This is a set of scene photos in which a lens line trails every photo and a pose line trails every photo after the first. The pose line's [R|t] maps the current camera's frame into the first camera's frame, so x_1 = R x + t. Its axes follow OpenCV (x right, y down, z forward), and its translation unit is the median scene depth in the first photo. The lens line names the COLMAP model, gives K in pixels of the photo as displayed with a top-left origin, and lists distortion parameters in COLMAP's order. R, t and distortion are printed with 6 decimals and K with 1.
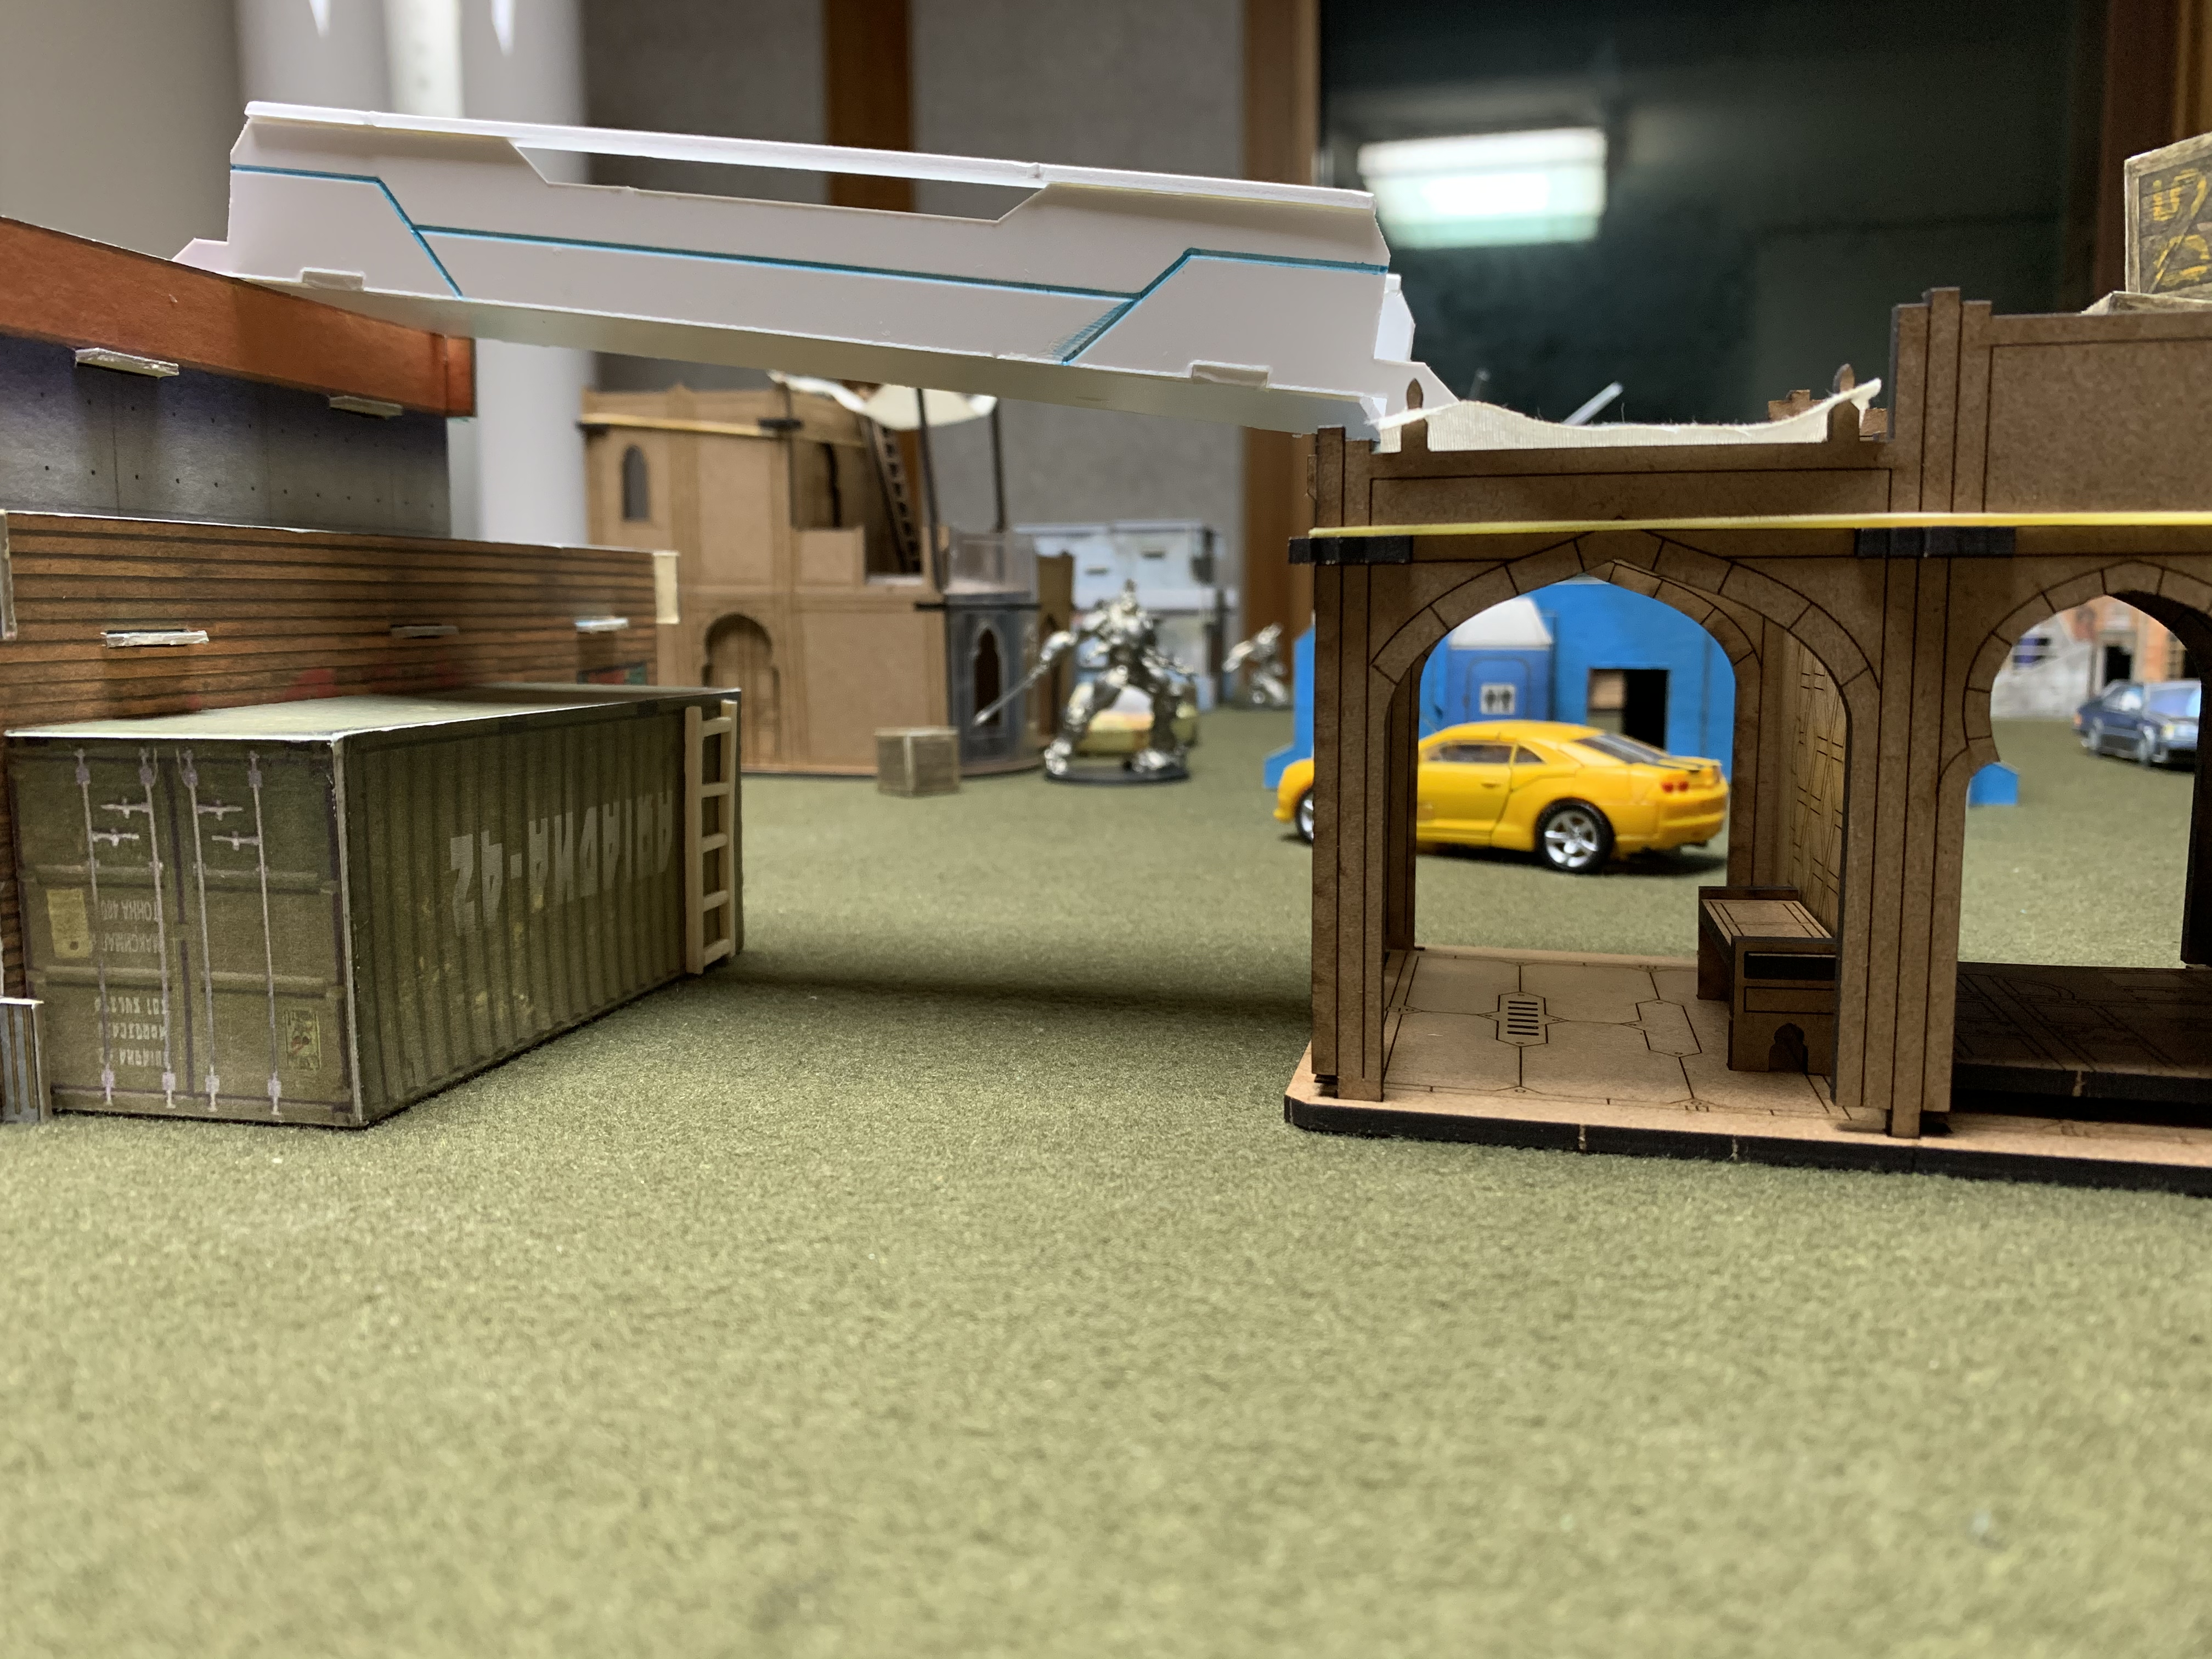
lens RADIAL K [[1731.9, 0, 1106.0], [0, 1731.9, 829.5], [0, 0, 1]] dist [0.061876, -0.001281]
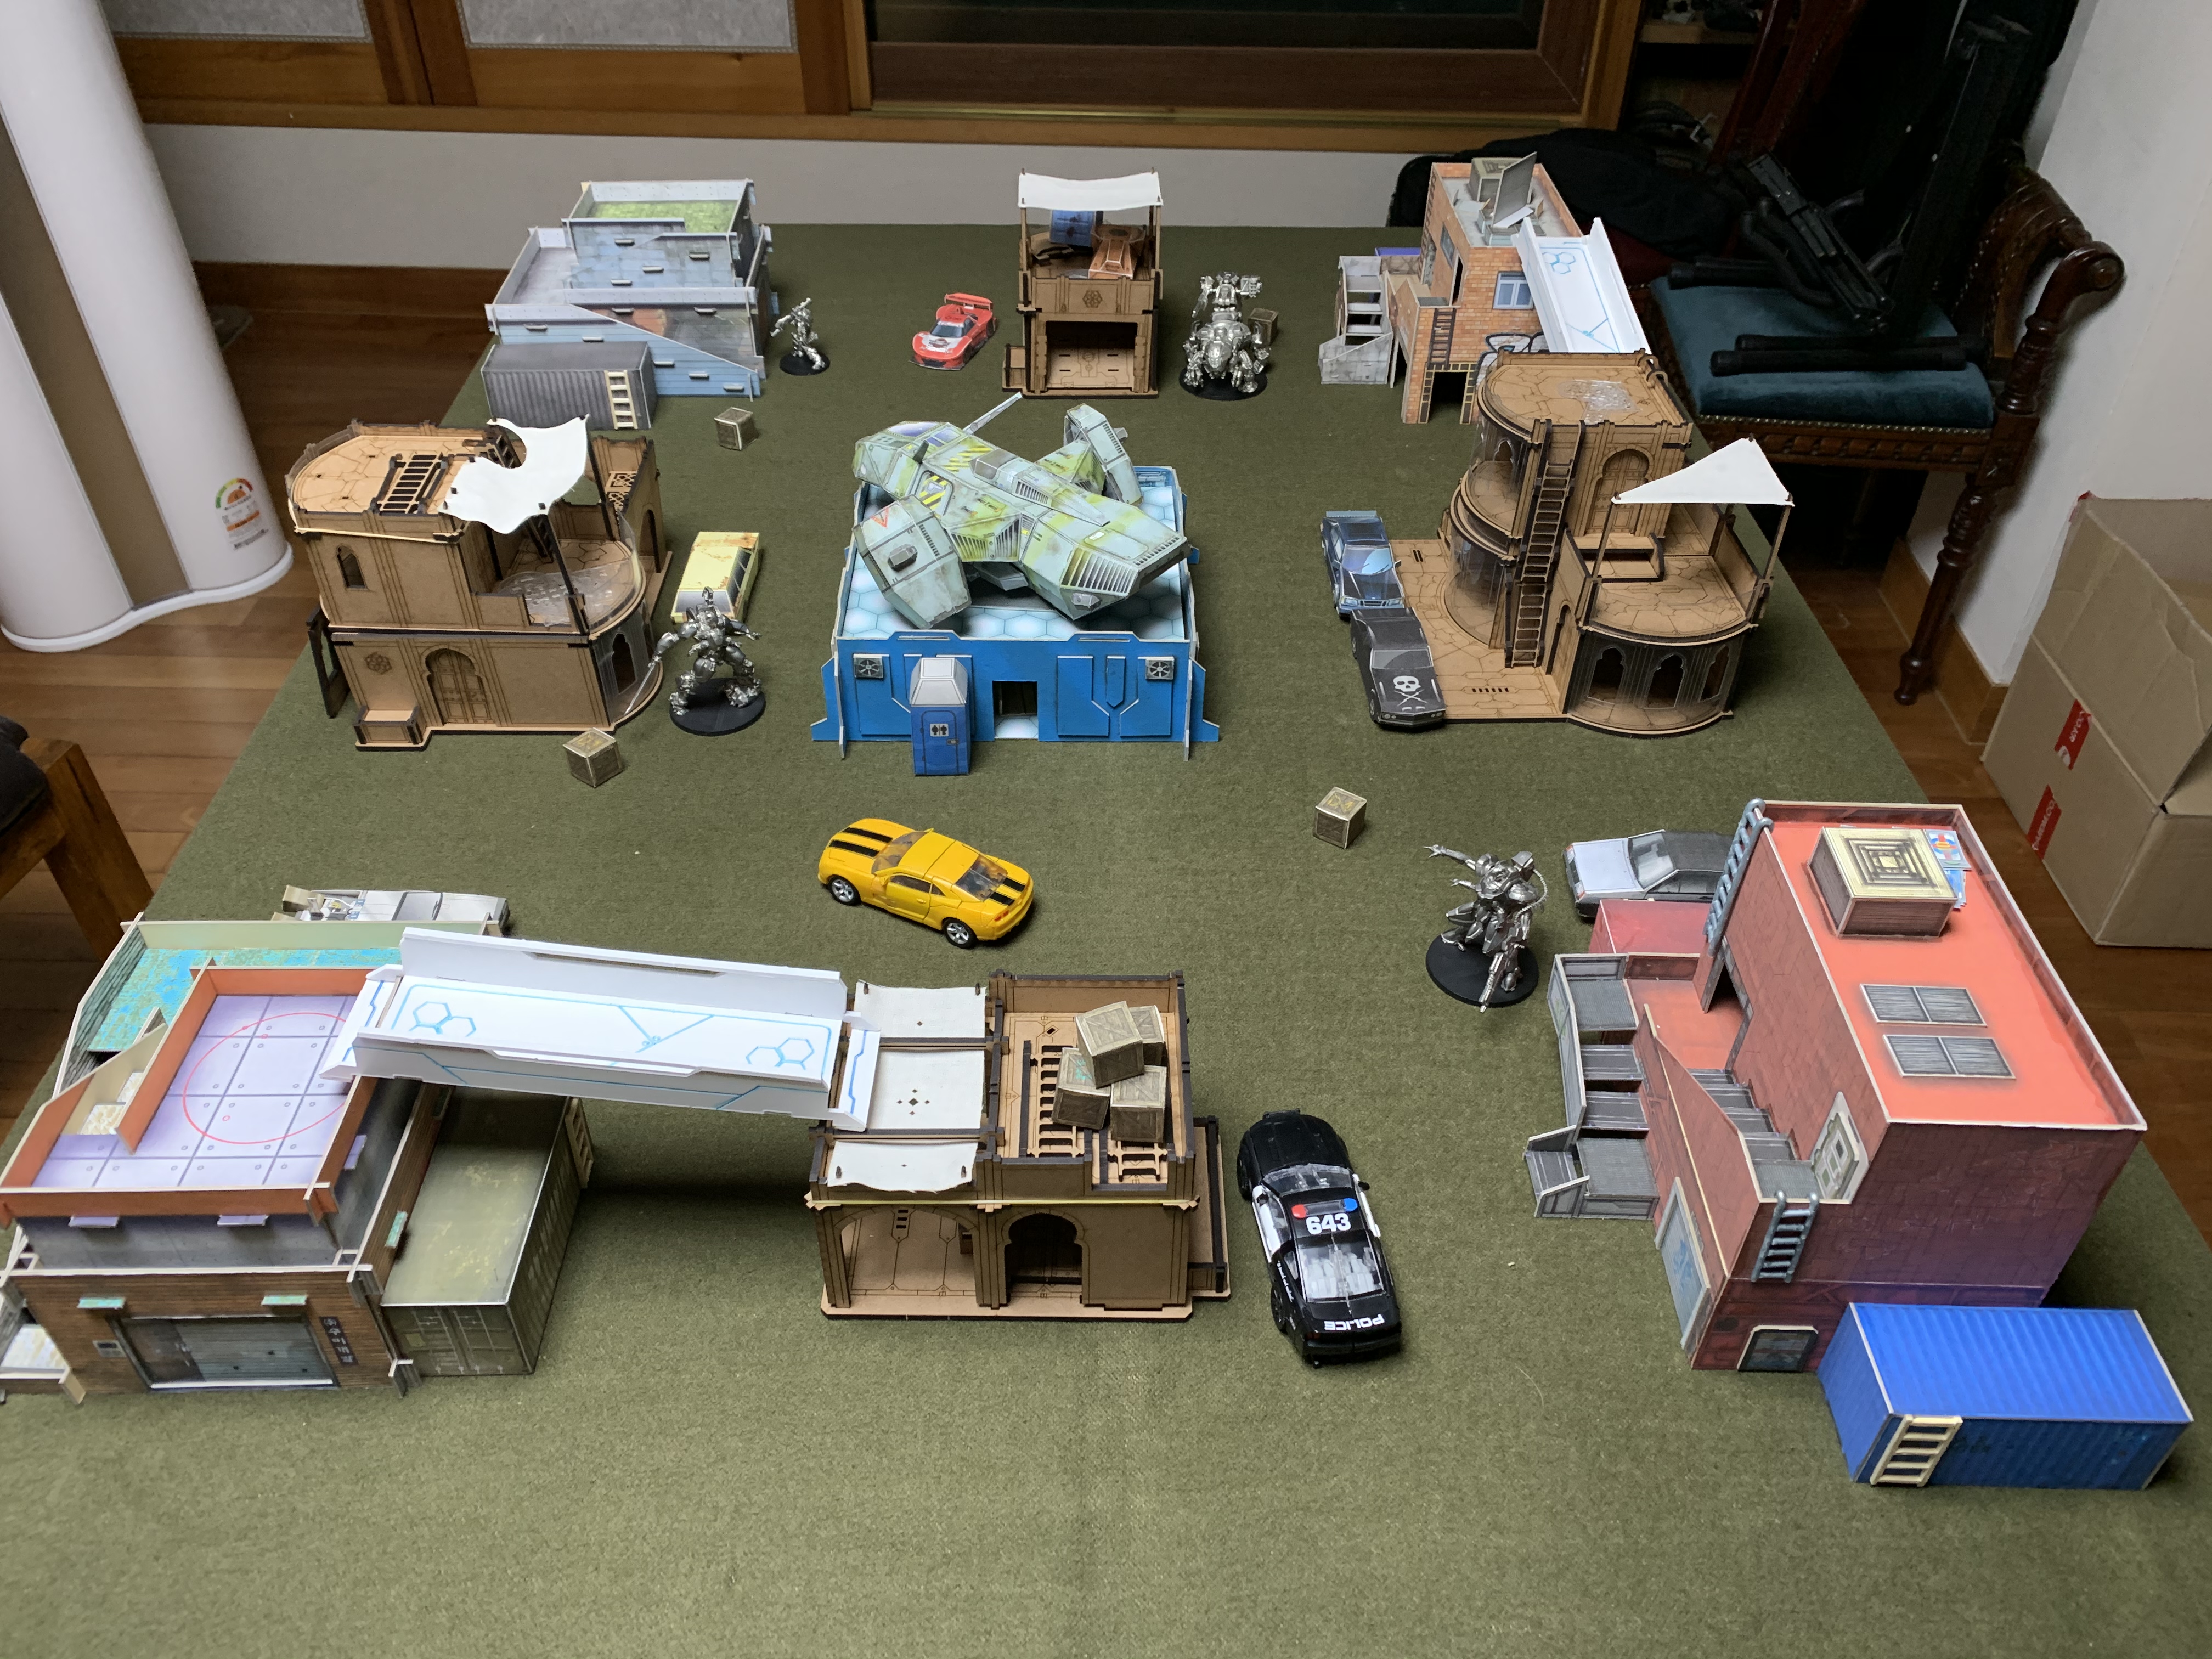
lens RADIAL K [[1731.9, 0, 1106.0], [0, 1731.9, 829.5], [0, 0, 1]] dist [0.061876, -0.001281]
pose [[0.974738, -0.130732, 0.181095, 0.051390], [0.013274, 0.843279, 0.537312, -0.803804], [-0.222958, -0.521334, 0.823711, -0.460961]]
